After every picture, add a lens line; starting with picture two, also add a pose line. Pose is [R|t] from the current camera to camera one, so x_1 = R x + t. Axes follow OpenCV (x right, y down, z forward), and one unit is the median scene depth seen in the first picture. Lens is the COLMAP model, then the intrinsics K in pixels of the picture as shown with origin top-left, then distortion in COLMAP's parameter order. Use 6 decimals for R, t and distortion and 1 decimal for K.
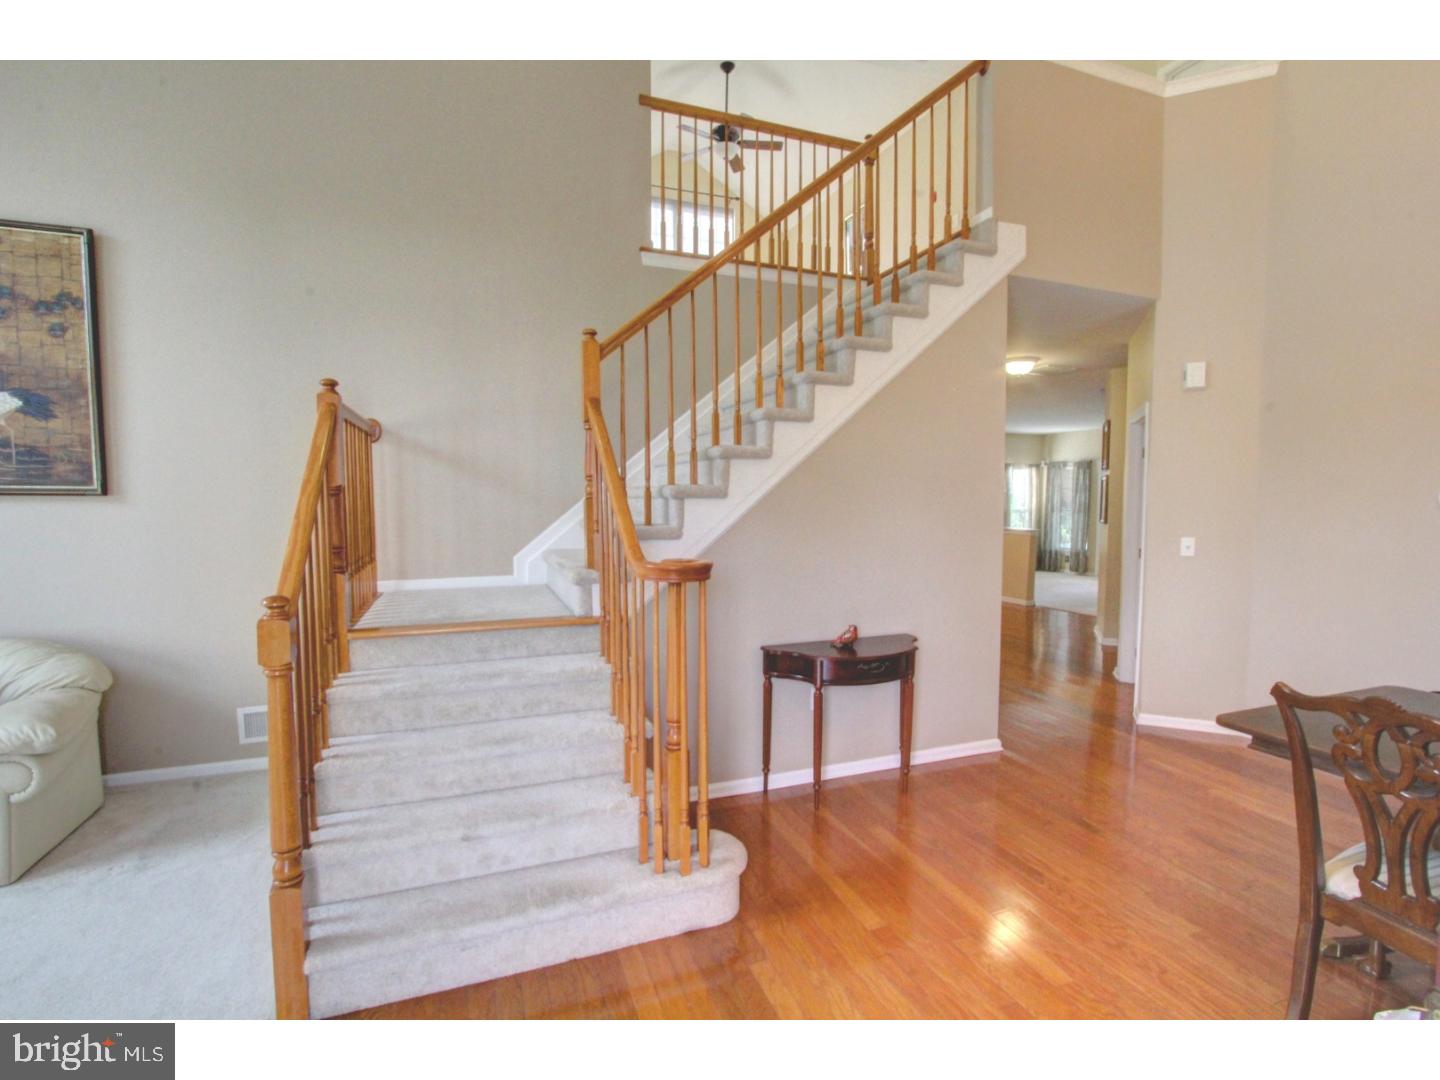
lens RADIAL K [[662.0, 0, 720.9], [0, 662.0, 535.2], [0, 0, 1]] dist [-0.010813, 0.000773]
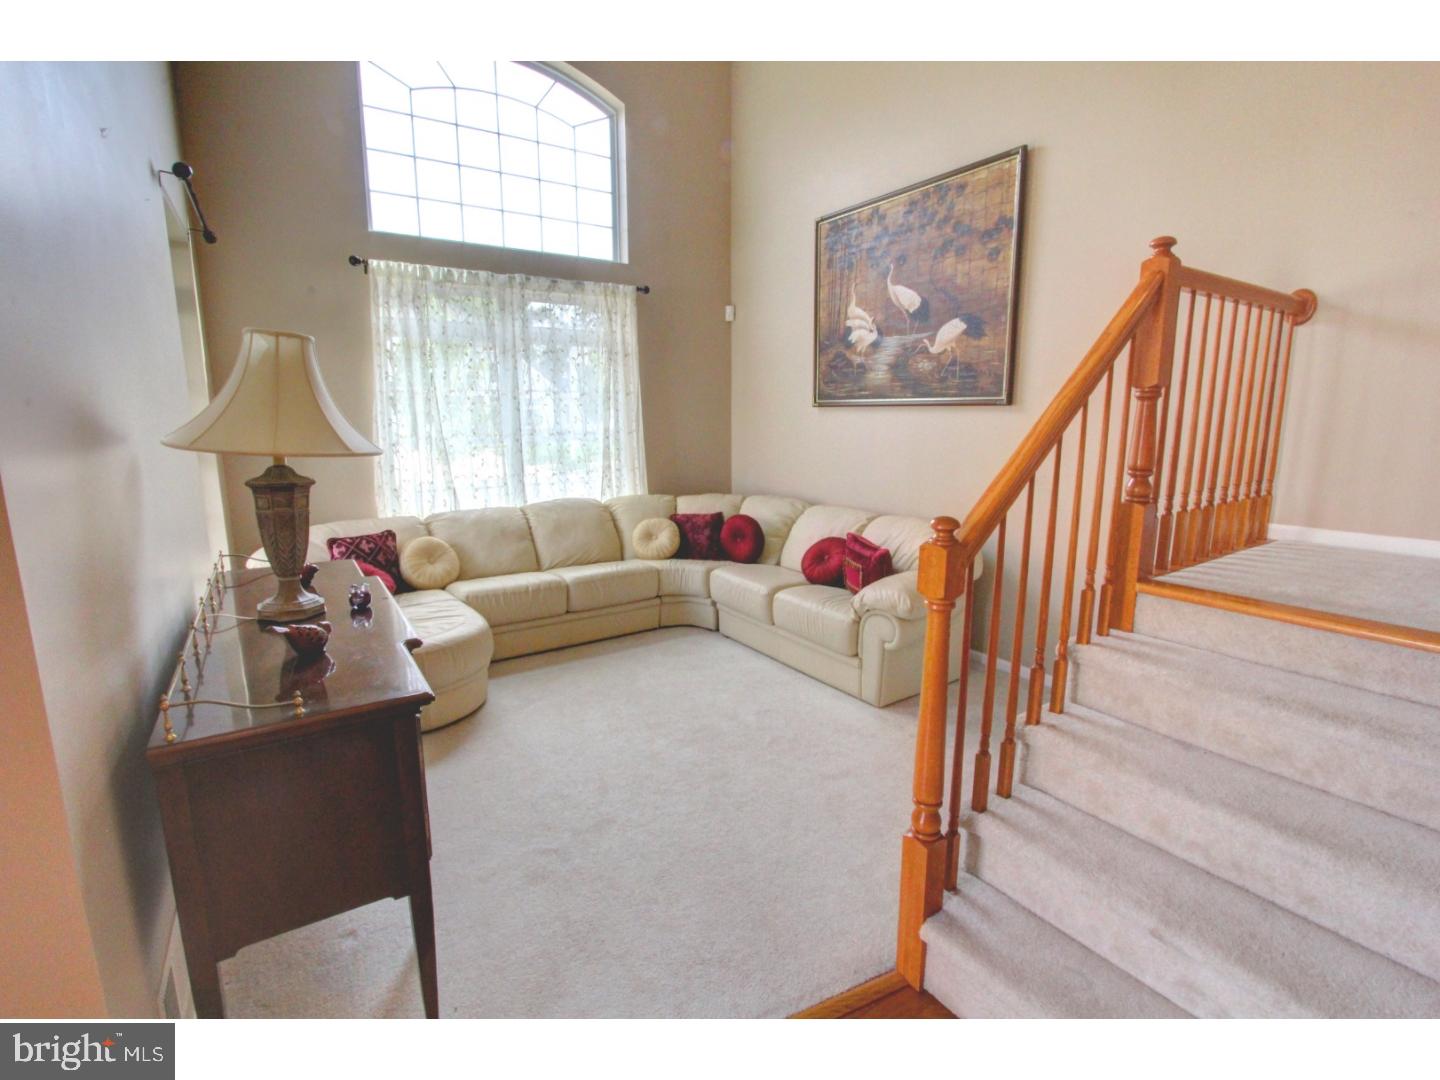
lens RADIAL K [[671.4, 0, 713.3], [0, 671.4, 539.9], [0, 0, 1]] dist [-0.030698, 0.012957]
pose [[0.228181, 0.179232, -0.956979, 0.042408], [-0.053293, 0.983735, 0.171536, -0.005328], [0.972159, 0.011859, 0.234021, 0.281675]]
